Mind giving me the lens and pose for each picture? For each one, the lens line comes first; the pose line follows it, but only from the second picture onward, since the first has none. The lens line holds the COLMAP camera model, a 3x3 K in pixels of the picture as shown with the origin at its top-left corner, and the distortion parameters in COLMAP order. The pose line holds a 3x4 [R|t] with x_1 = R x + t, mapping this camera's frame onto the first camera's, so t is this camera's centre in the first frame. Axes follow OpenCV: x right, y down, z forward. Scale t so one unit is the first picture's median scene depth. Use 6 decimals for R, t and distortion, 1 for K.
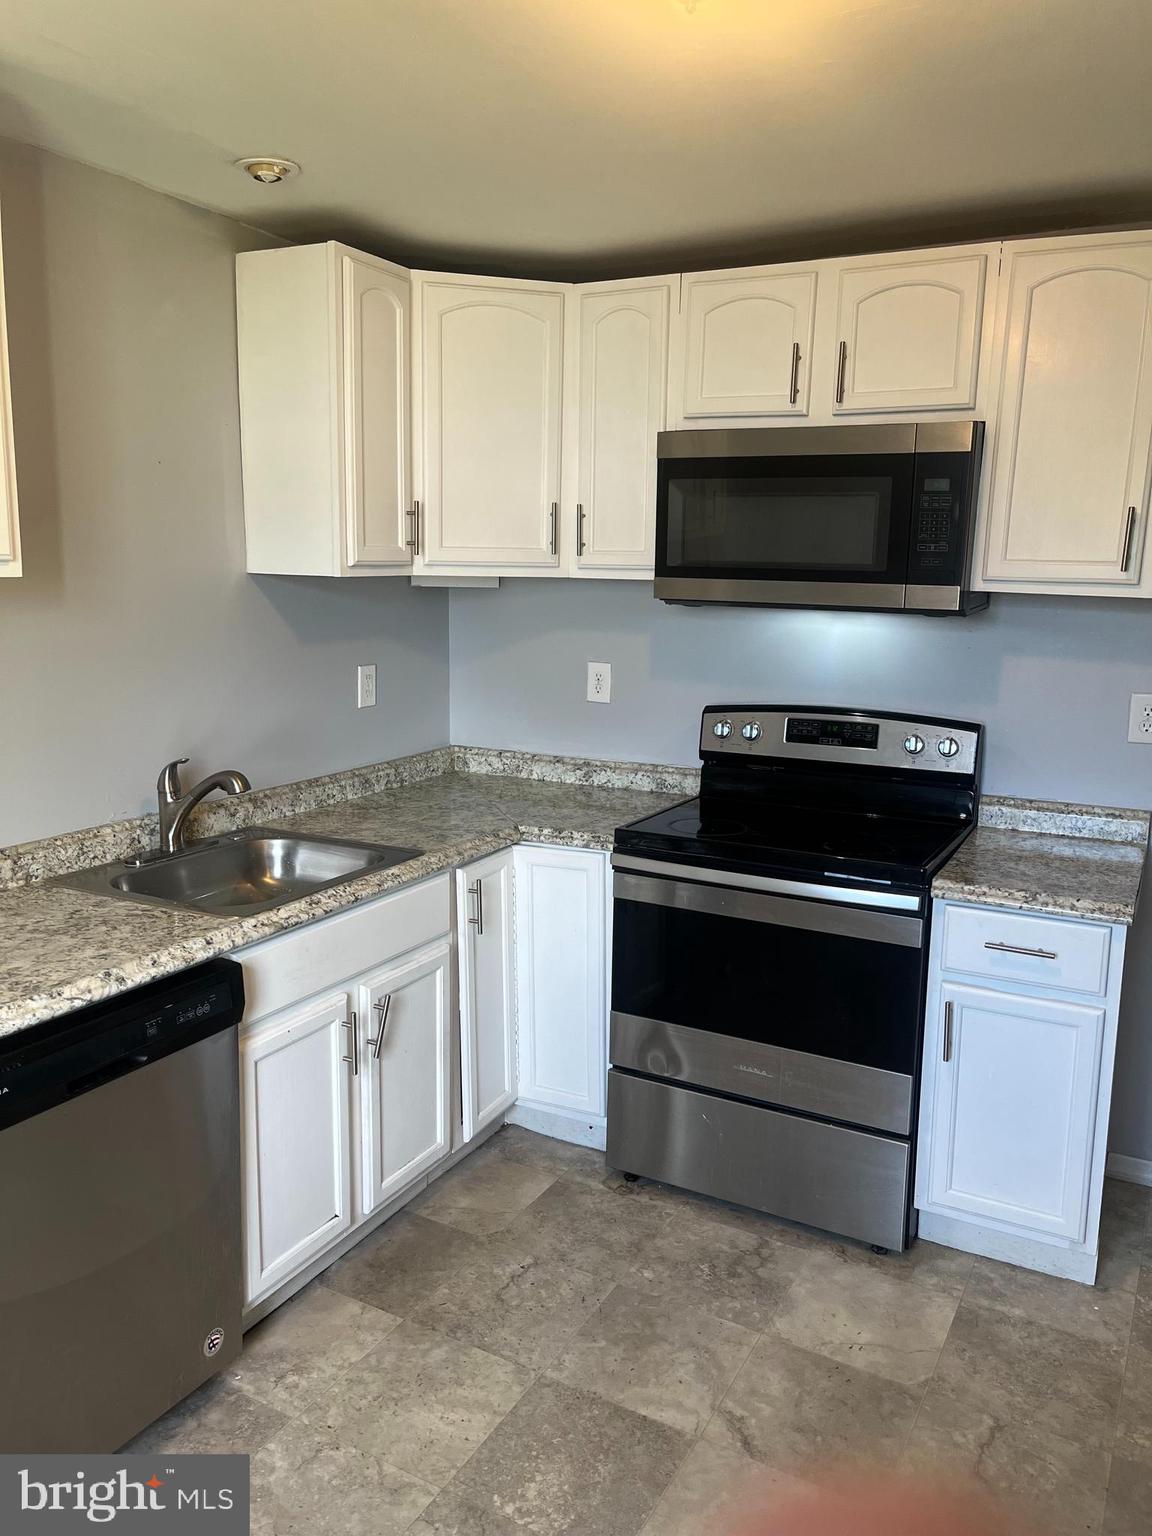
lens RADIAL K [[1151.7, 0, 563.1], [0, 1151.7, 762.0], [0, 0, 1]] dist [0.064713, -0.088514]
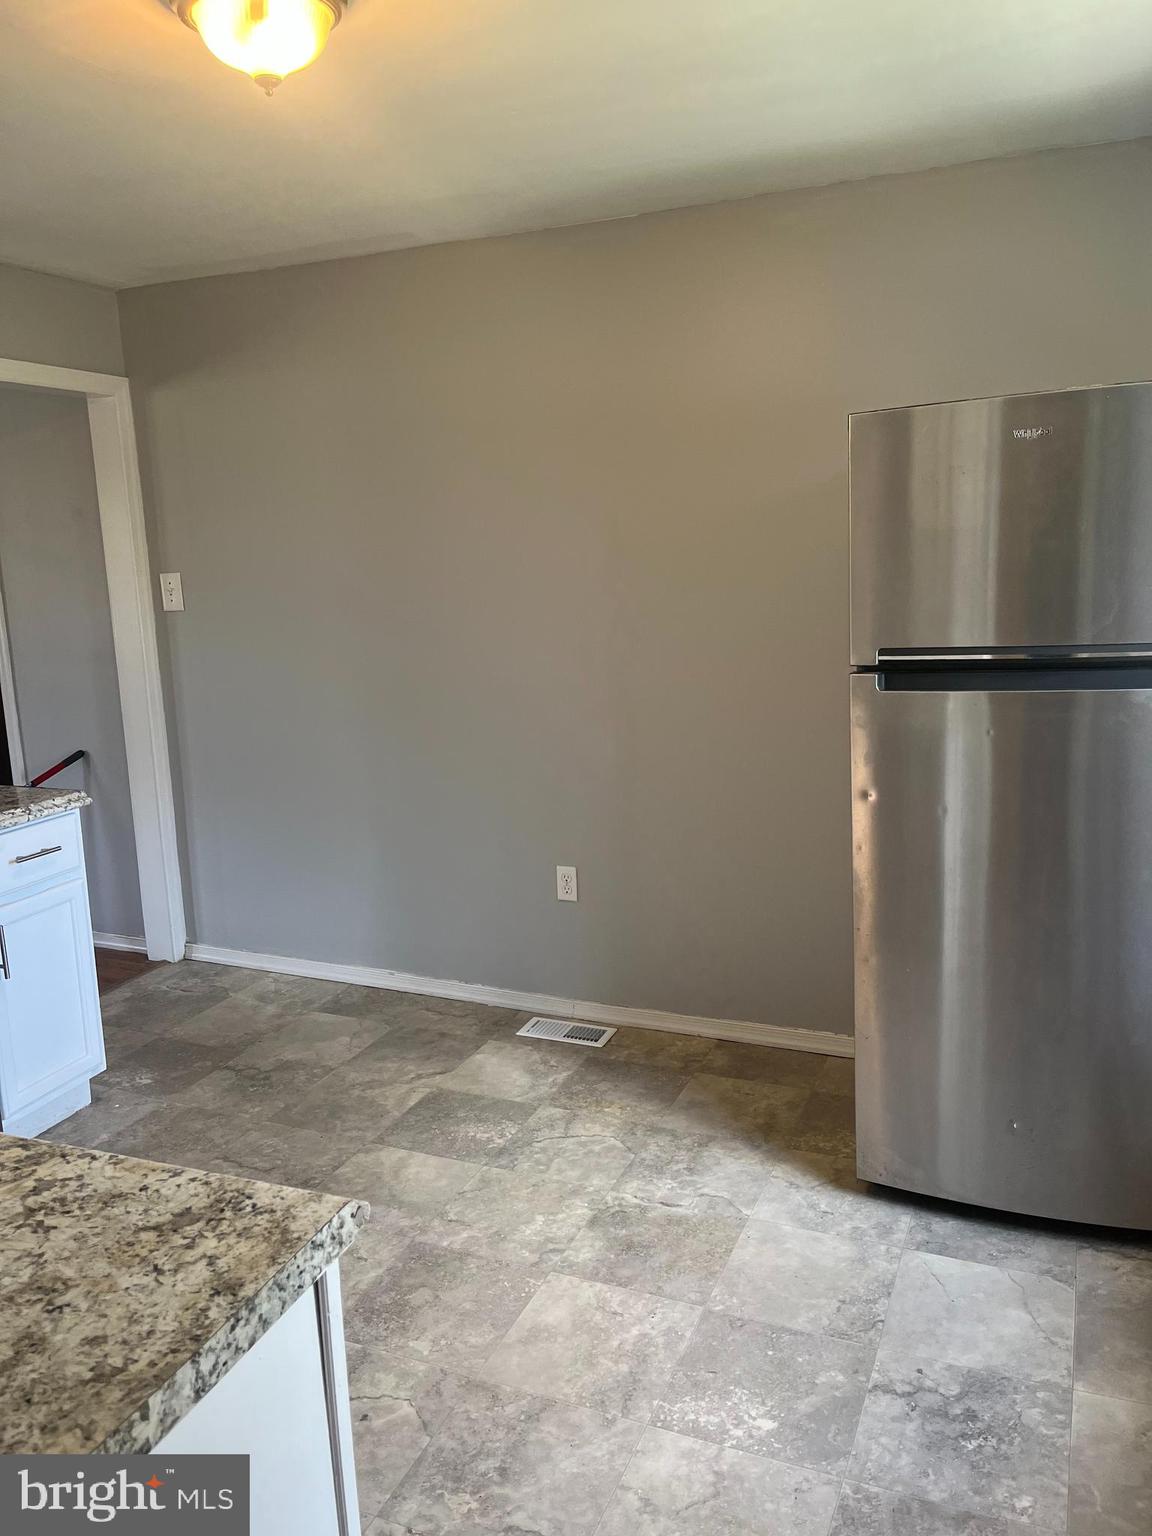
lens RADIAL K [[1151.7, 0, 563.1], [0, 1151.7, 762.0], [0, 0, 1]] dist [0.064713, -0.088514]
pose [[-0.093907, -0.186243, 0.978006, -1.086094], [0.199895, 0.958815, 0.201783, -0.093304], [-0.975307, 0.214448, -0.052810, 0.668888]]
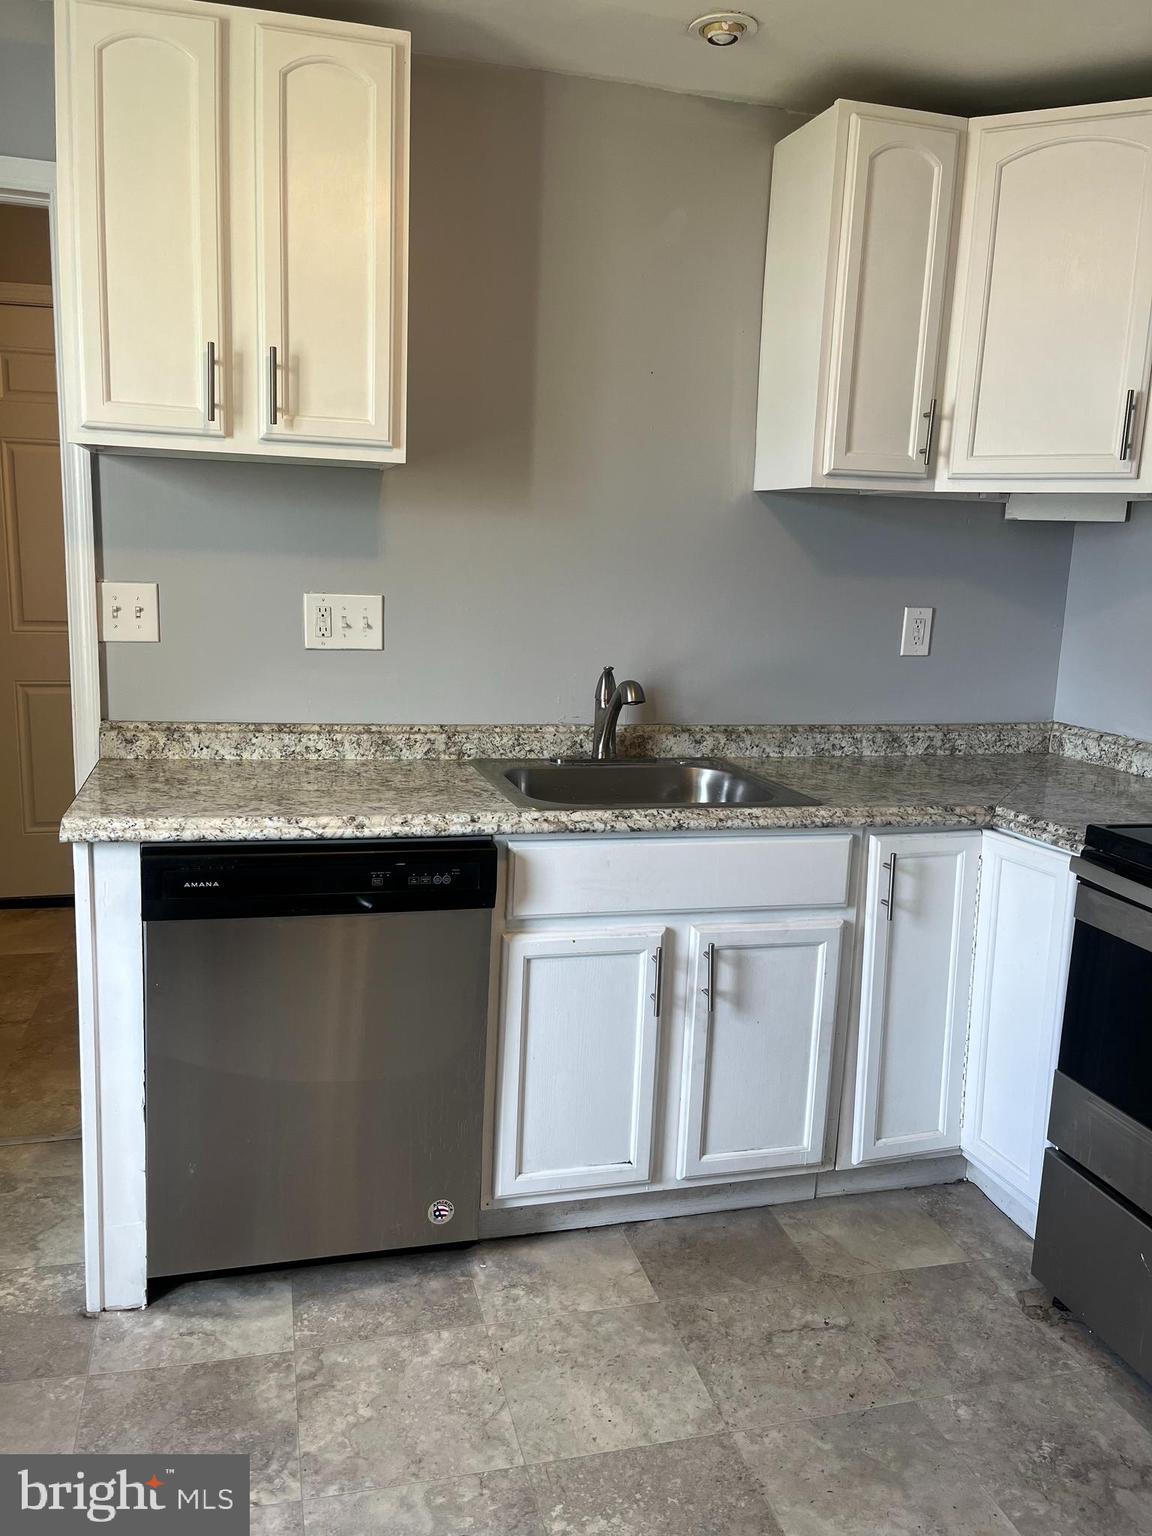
lens RADIAL K [[1151.7, 0, 563.1], [0, 1151.7, 762.0], [0, 0, 1]] dist [0.064713, -0.088514]
pose [[0.695597, 0.140858, -0.704489, 0.357987], [-0.148058, 0.987648, 0.051285, 0.033392], [0.703011, 0.068631, 0.707860, 0.270268]]
